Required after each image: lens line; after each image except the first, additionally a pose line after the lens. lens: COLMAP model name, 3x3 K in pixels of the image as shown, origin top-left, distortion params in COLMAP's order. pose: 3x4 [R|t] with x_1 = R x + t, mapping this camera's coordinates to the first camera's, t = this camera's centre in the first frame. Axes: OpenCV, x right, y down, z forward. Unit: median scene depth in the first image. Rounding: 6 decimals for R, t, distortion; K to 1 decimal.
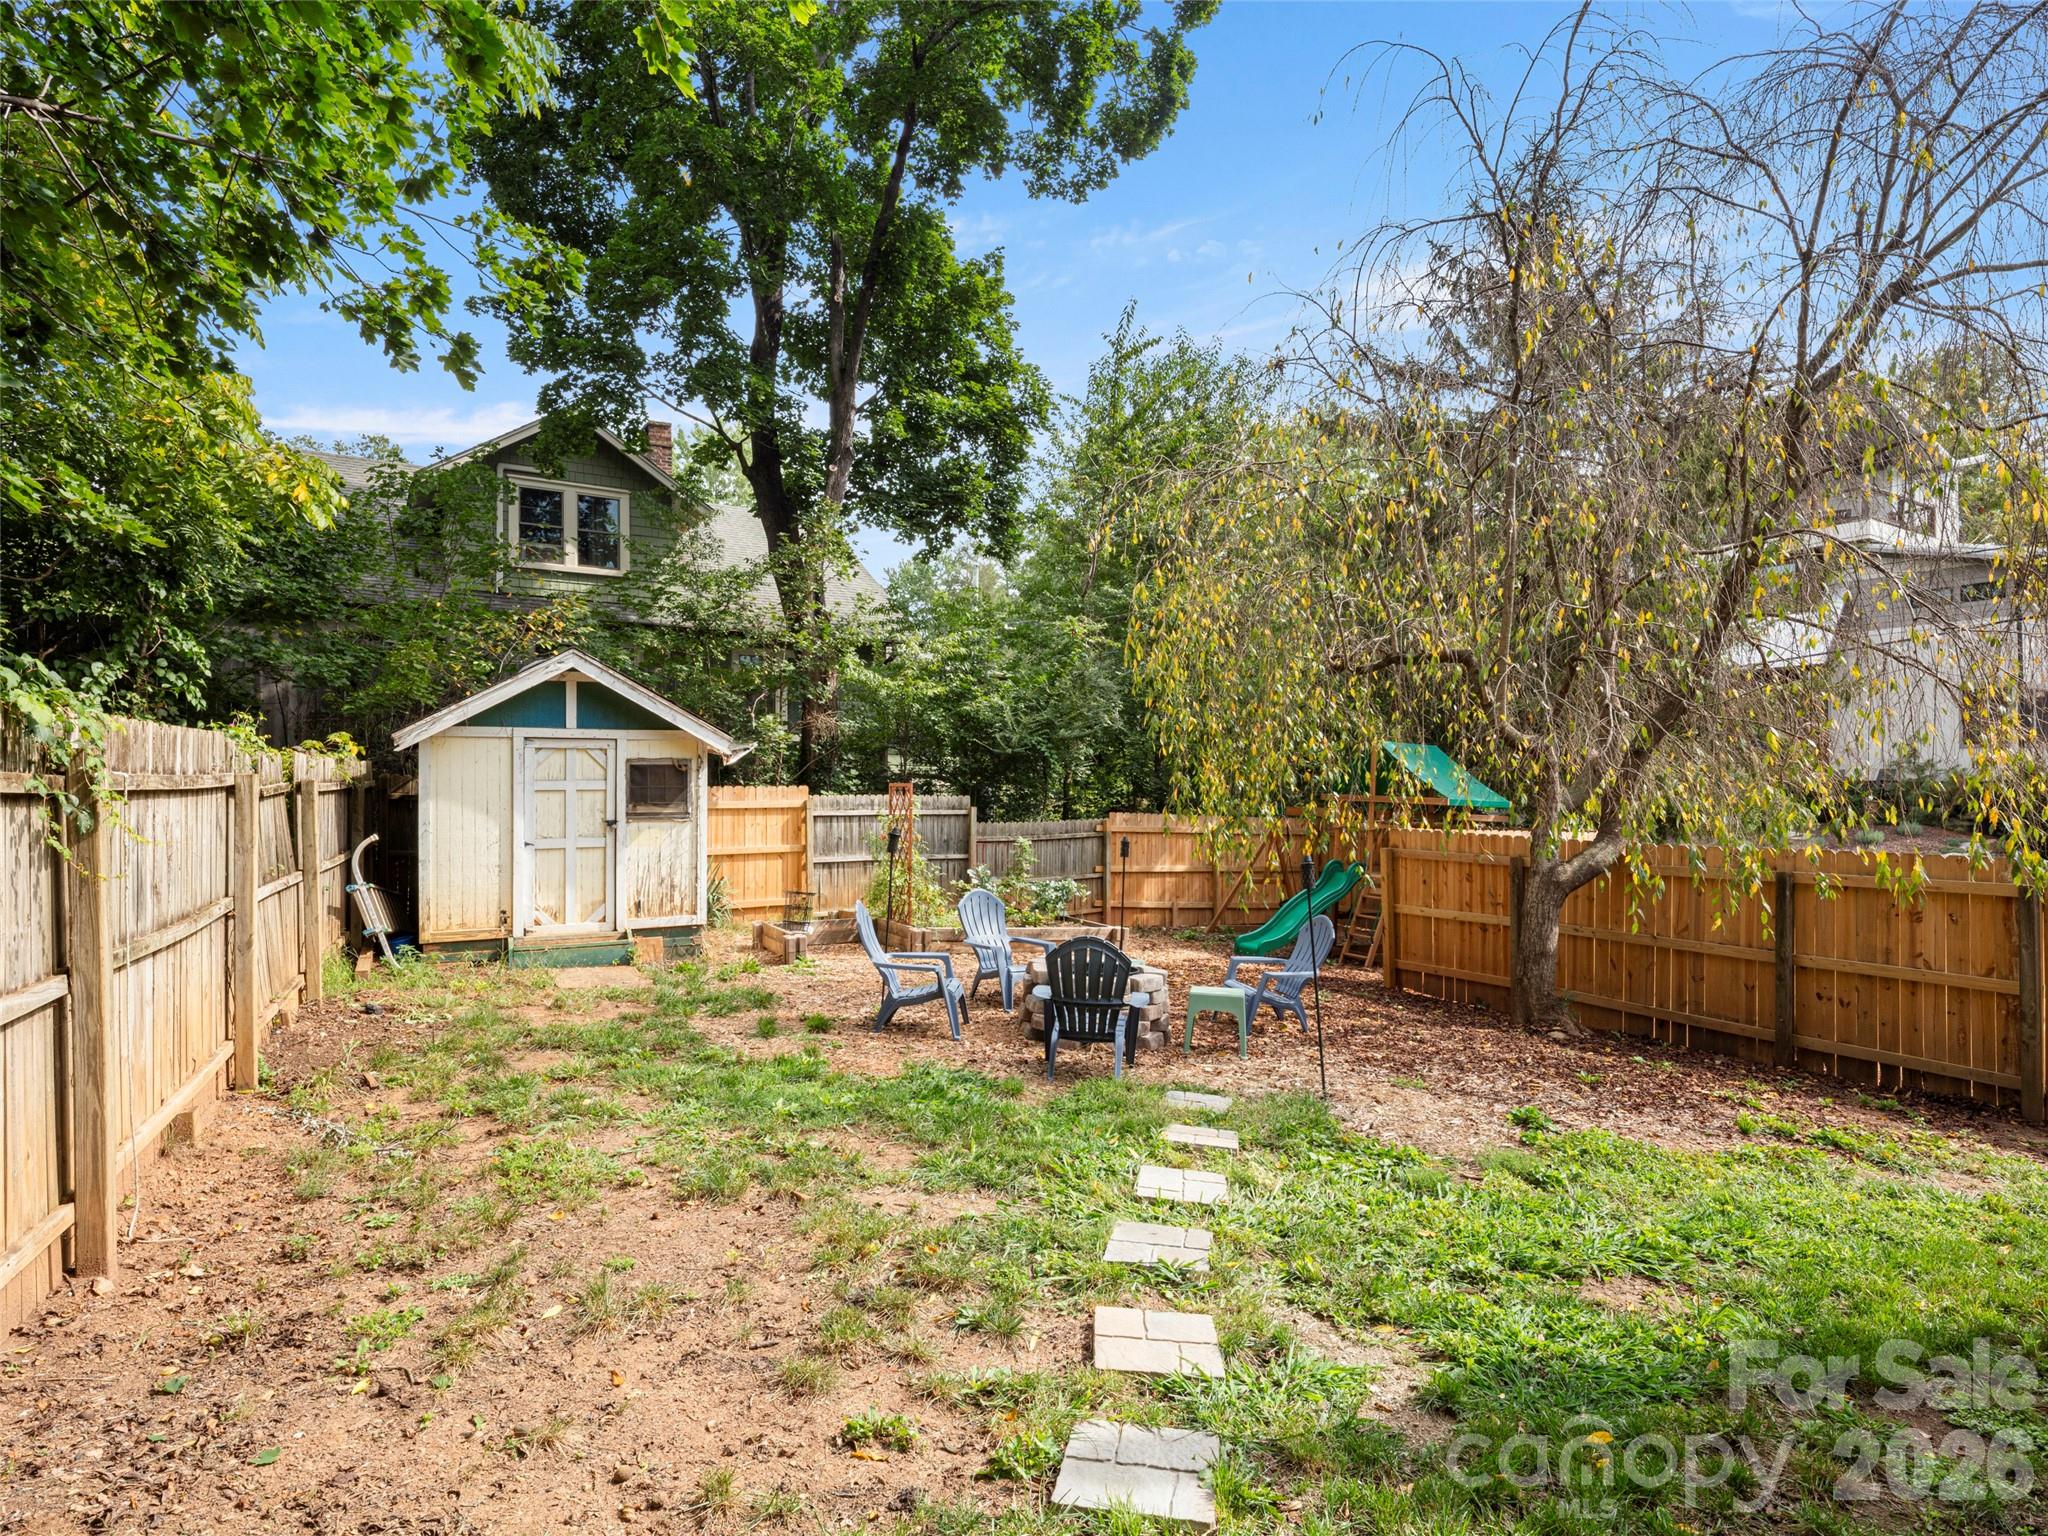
lens RADIAL K [[1135.0, 0, 1019.3], [0, 1135.0, 772.9], [0, 0, 1]] dist [0.008239, -0.002442]
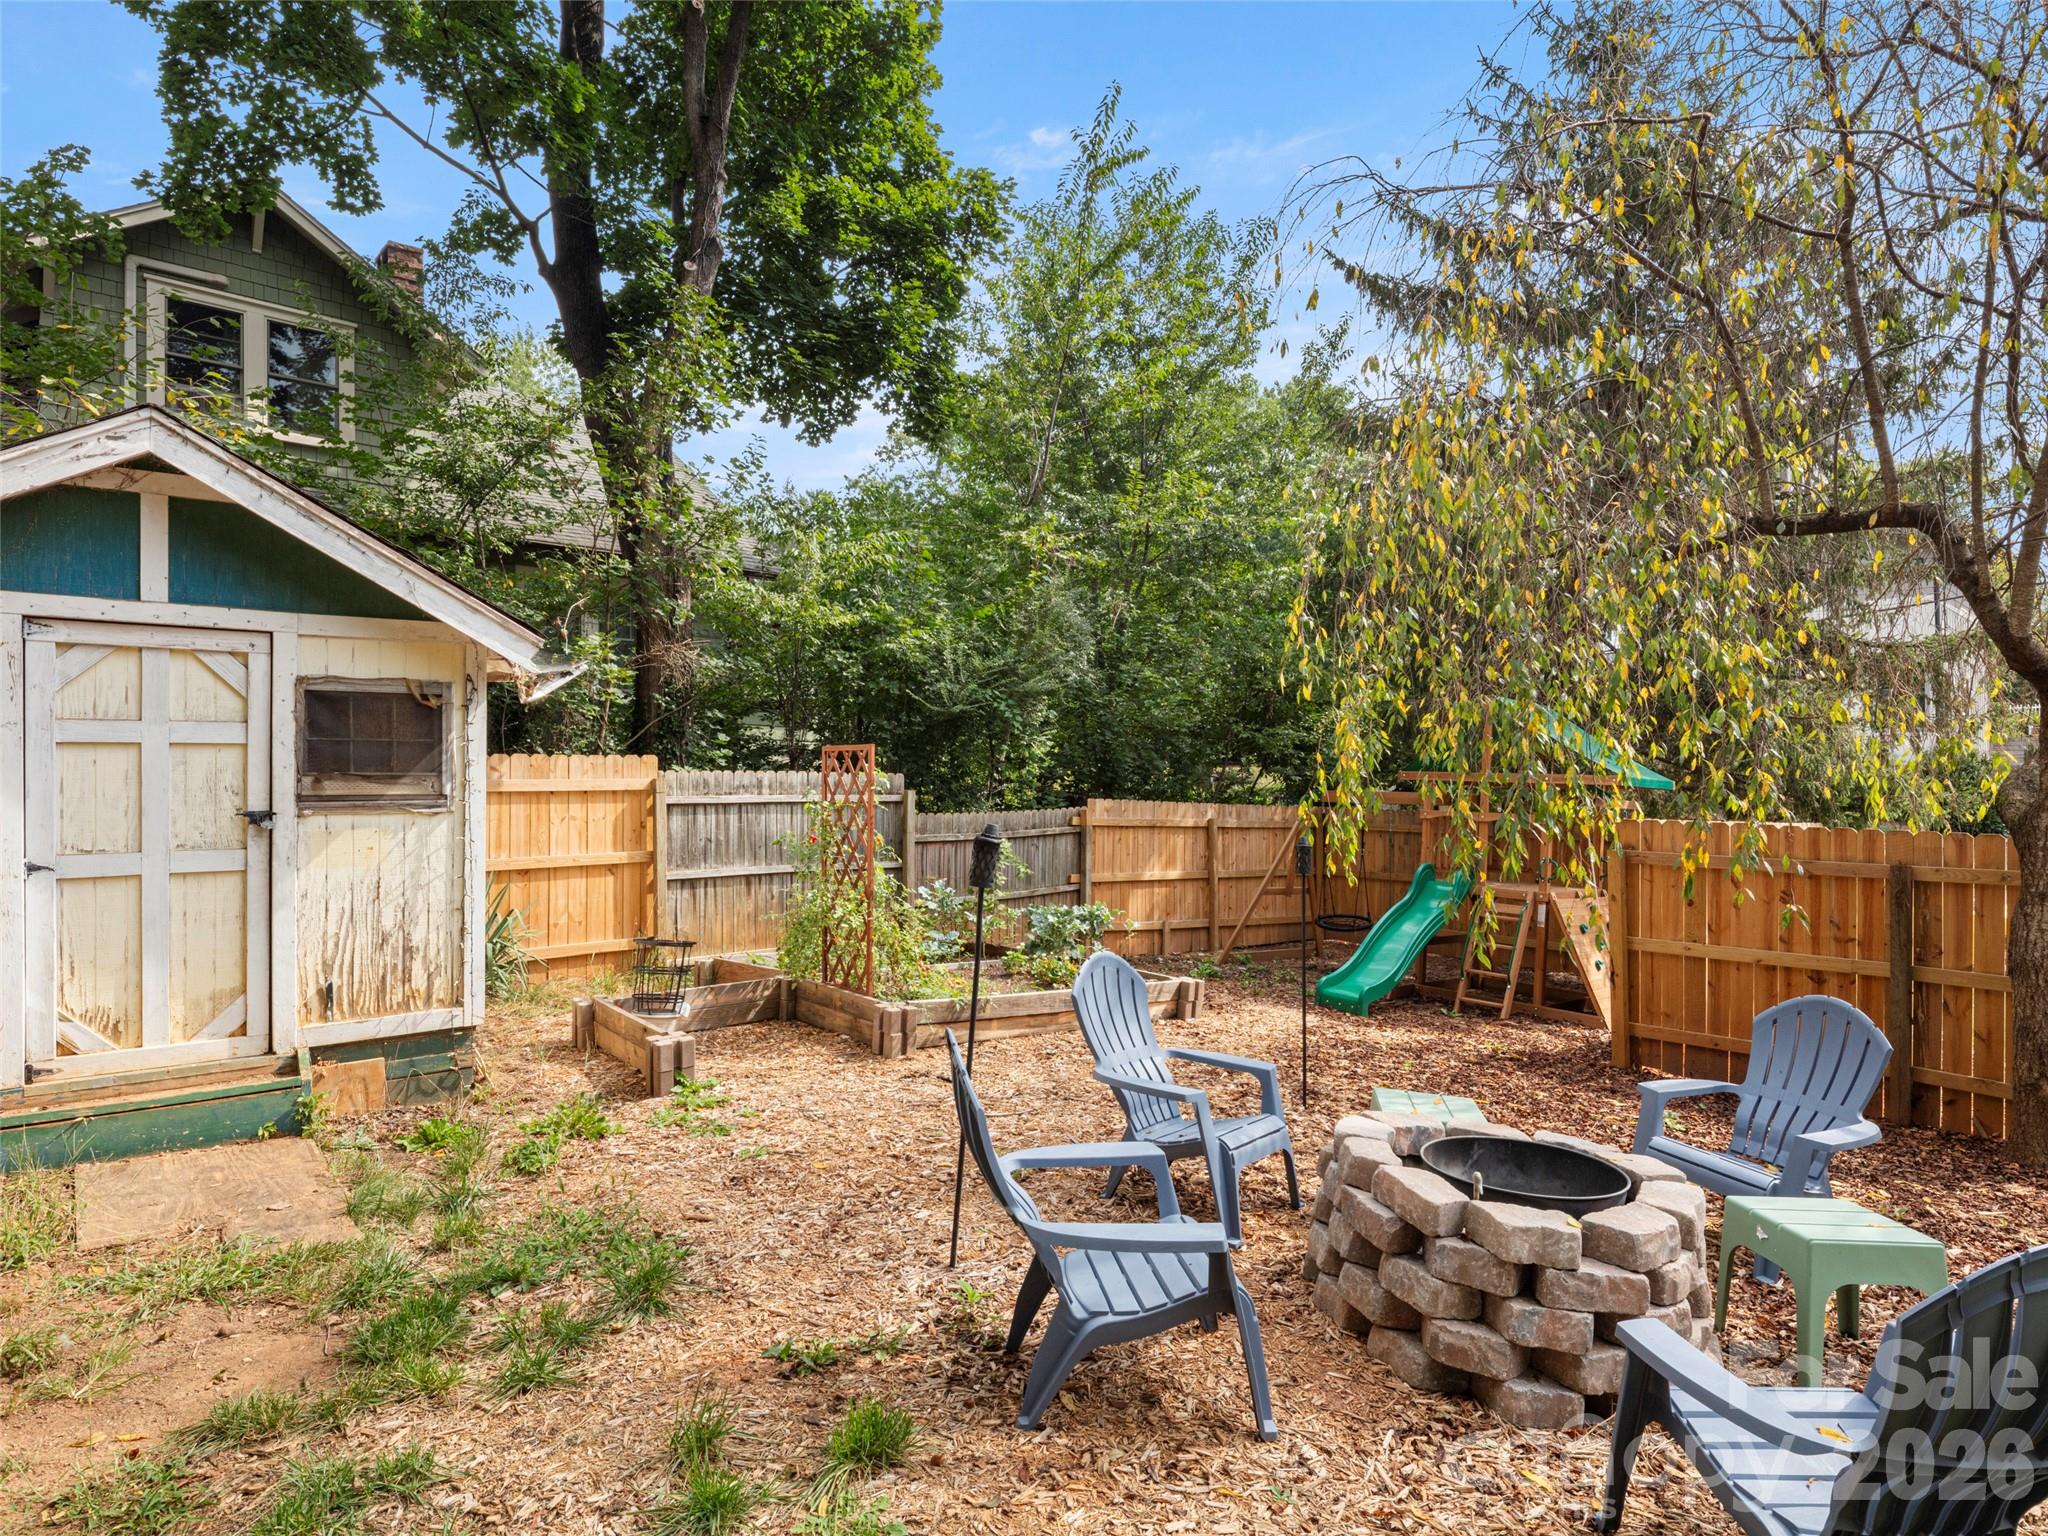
lens RADIAL K [[1135.0, 0, 1036.0], [0, 1135.0, 769.7], [0, 0, 1]] dist [0.008239, -0.002442]
pose [[0.981636, 0.003167, 0.190736, -0.099430], [-0.004177, 0.999979, 0.004892, 0.015066], [-0.190716, -0.005599, 0.981629, 0.346885]]
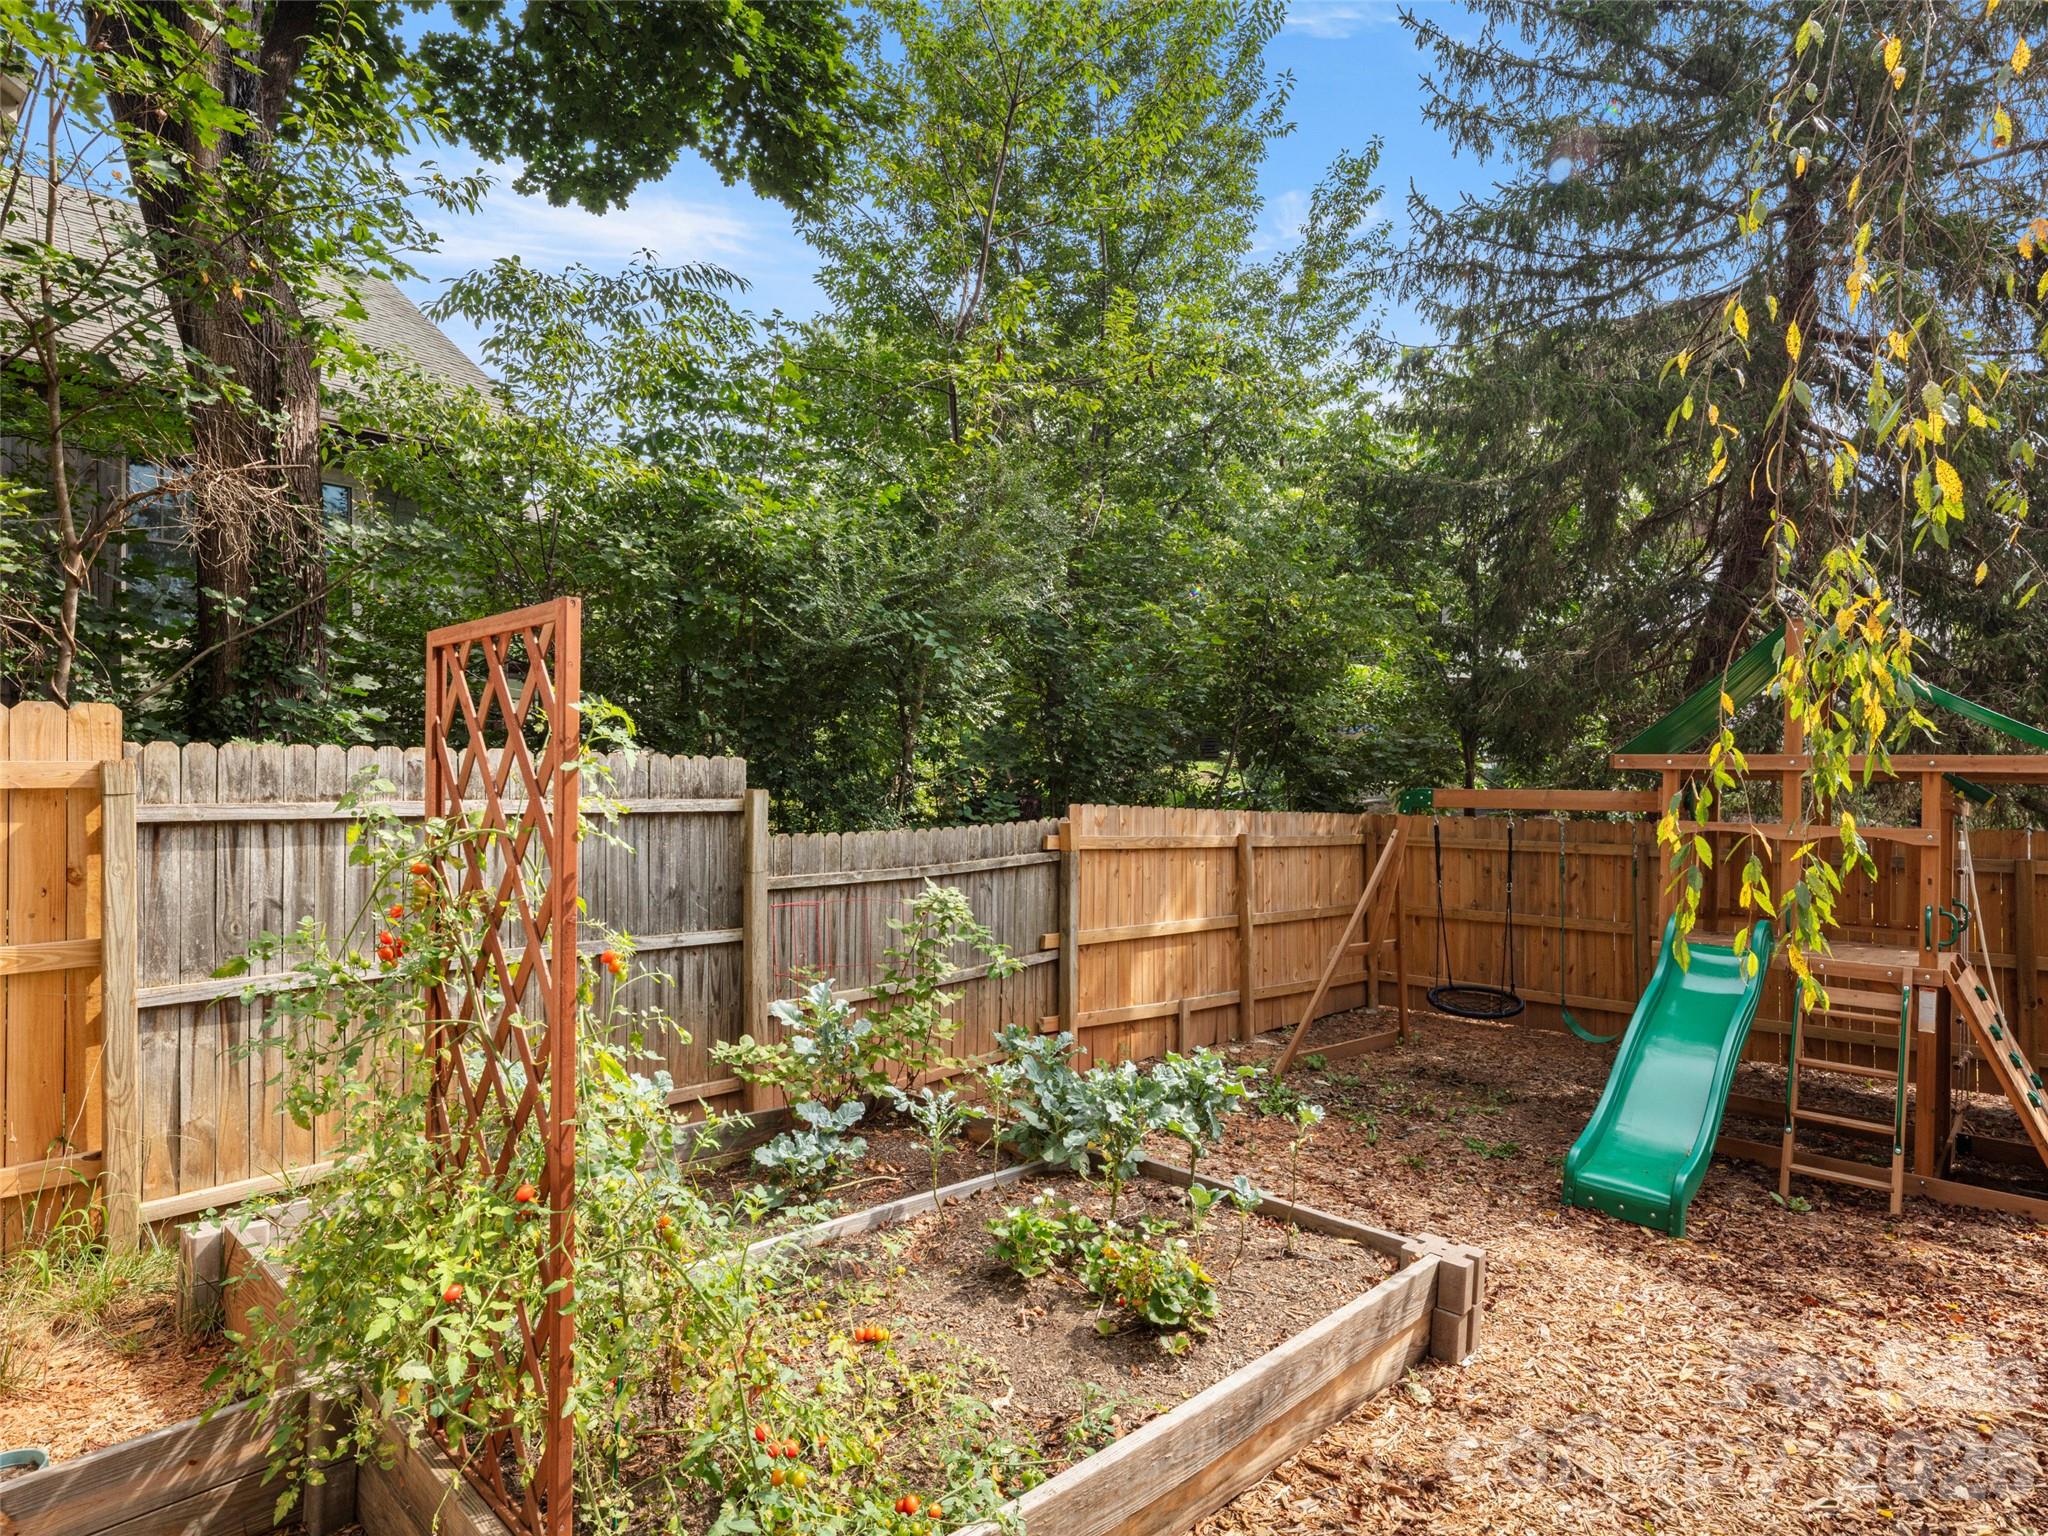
lens RADIAL K [[1135.0, 0, 1035.6], [0, 1135.0, 773.4], [0, 0, 1]] dist [0.008239, -0.002442]
pose [[0.954086, 0.000903, 0.299532, -0.065991], [-0.001962, 0.999993, 0.003236, 0.024979], [-0.299527, -0.003675, 0.954081, 0.679526]]
